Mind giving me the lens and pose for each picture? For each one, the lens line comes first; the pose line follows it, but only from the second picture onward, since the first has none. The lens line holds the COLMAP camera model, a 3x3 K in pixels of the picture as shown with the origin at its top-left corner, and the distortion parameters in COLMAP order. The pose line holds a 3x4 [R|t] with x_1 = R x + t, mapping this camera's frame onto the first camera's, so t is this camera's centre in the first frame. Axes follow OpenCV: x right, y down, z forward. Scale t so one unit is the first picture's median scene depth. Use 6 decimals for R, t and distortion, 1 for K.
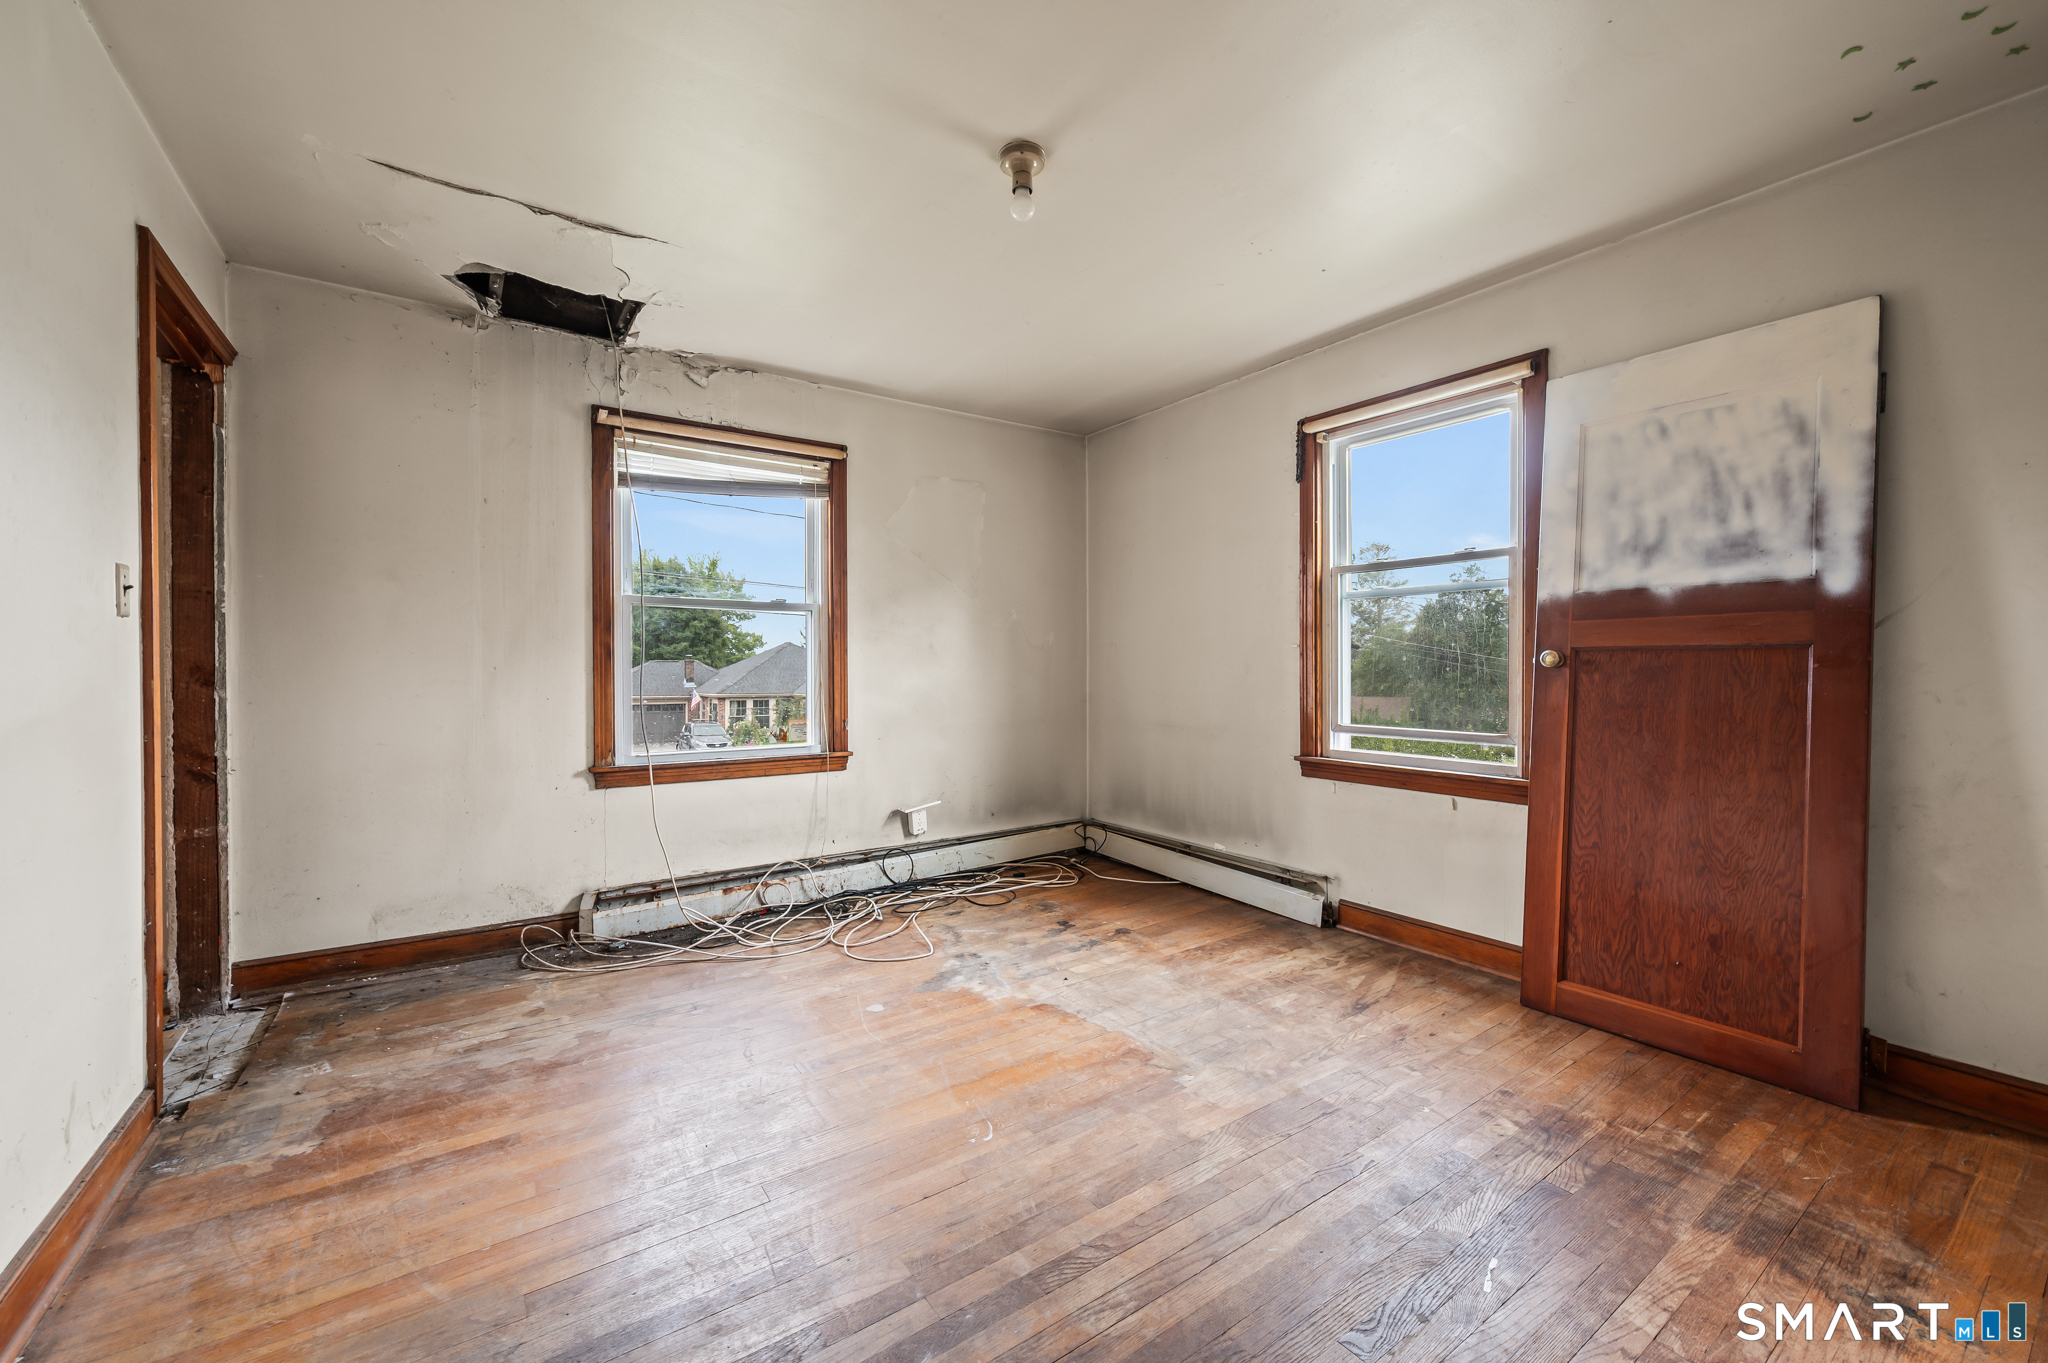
lens RADIAL K [[877.6, 0, 1051.3], [0, 877.6, 669.7], [0, 0, 1]] dist [-0.001314, -0.000372]
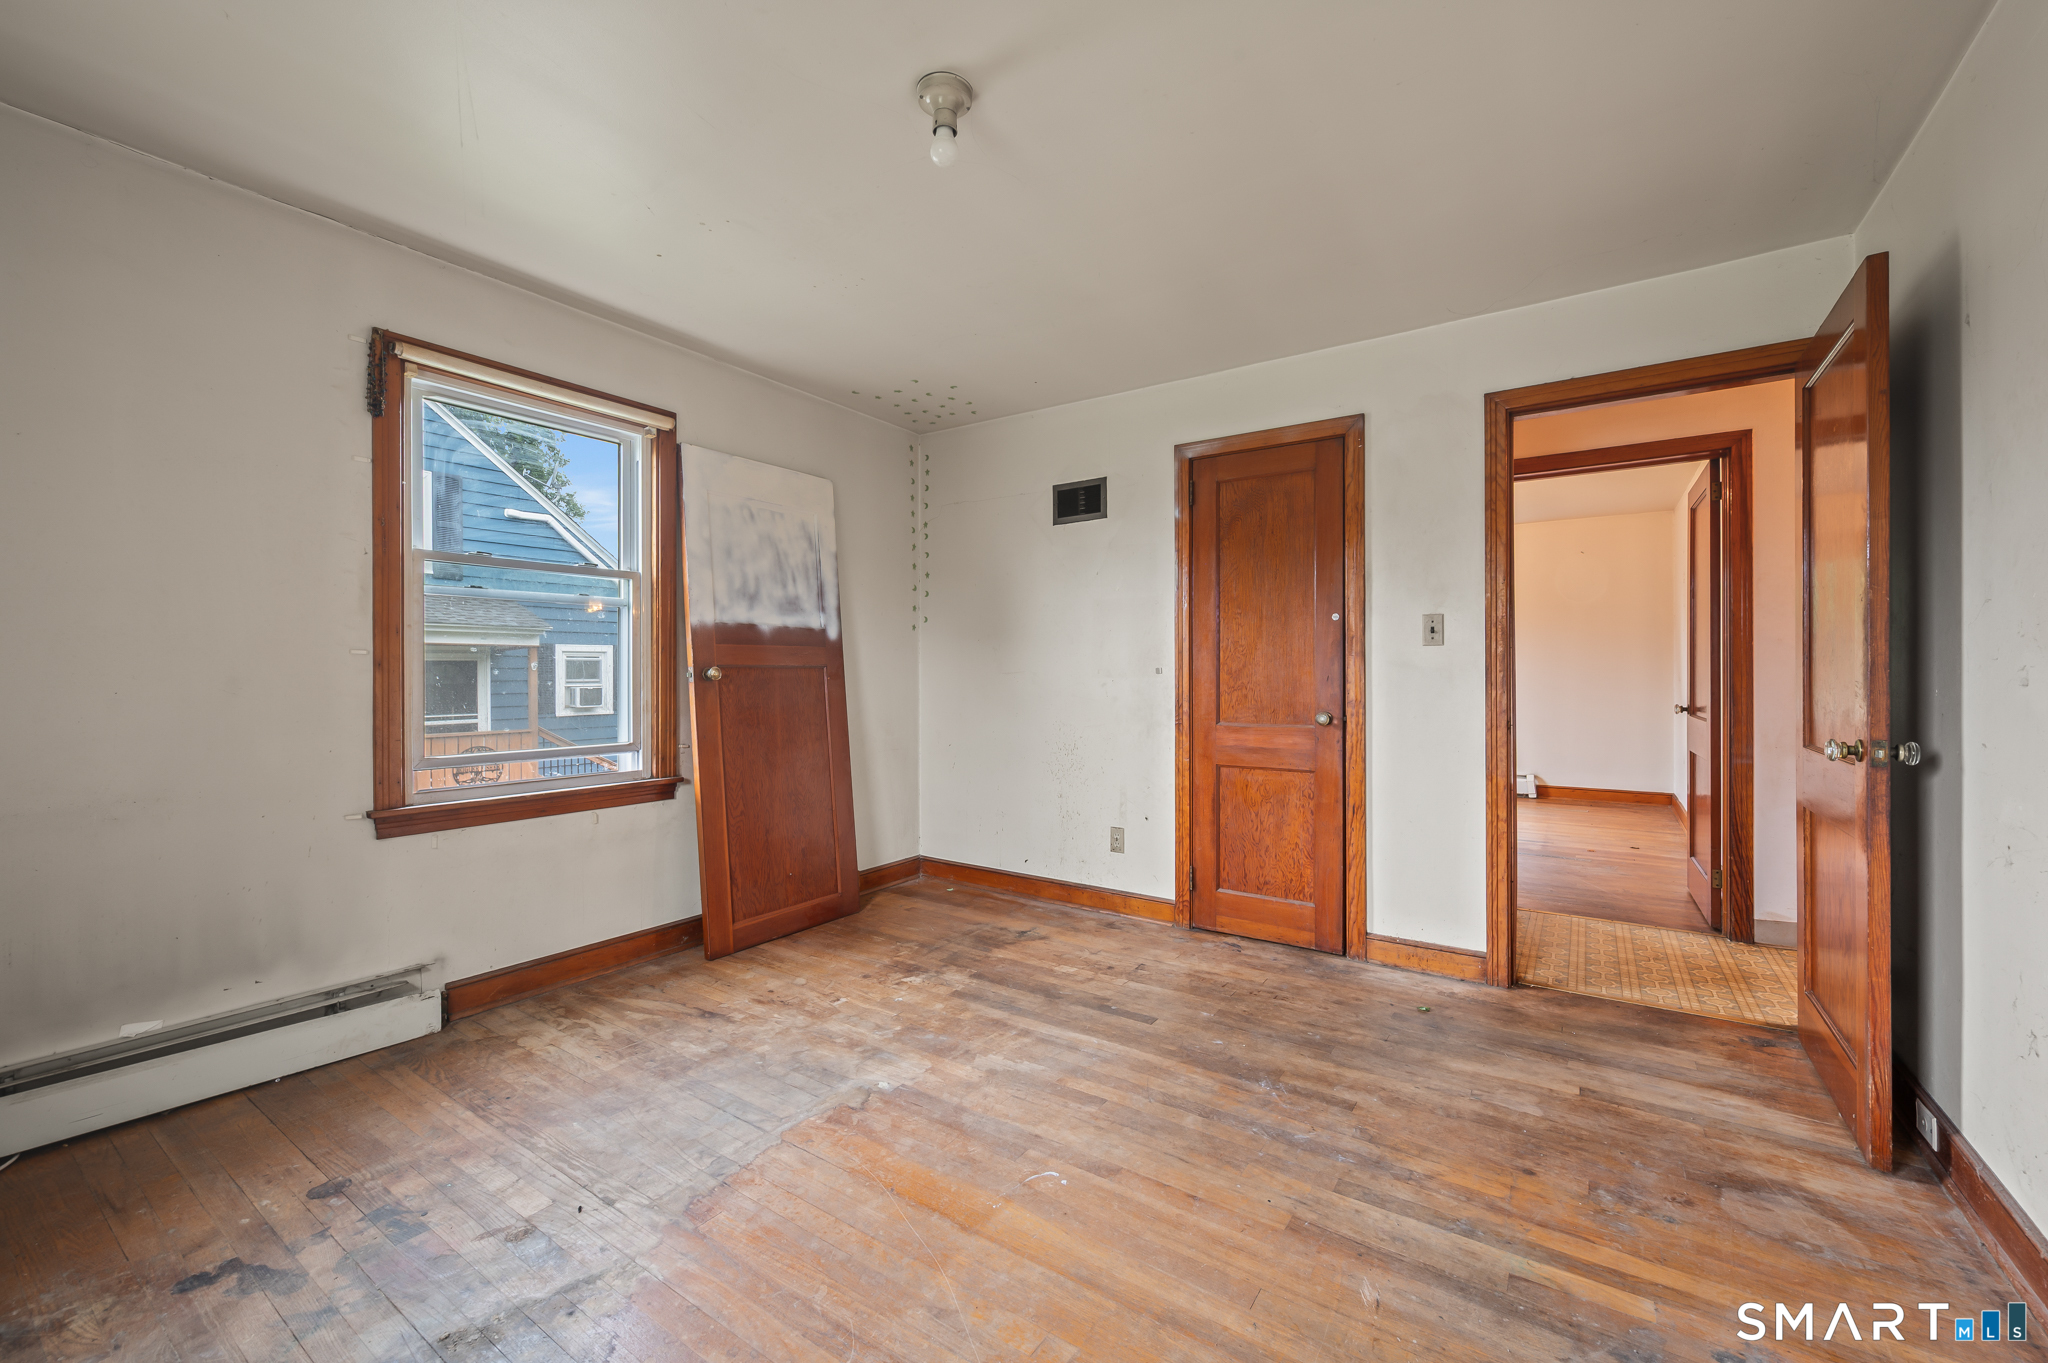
lens RADIAL K [[793.9, 0, 1028.2], [0, 793.9, 675.9], [0, 0, 1]] dist [0.001198, -0.000379]
pose [[-0.350725, -0.001149, 0.936478, -0.680442], [0.007349, 0.999965, 0.003979, -0.011190], [-0.936450, 0.008278, -0.350704, 1.030730]]
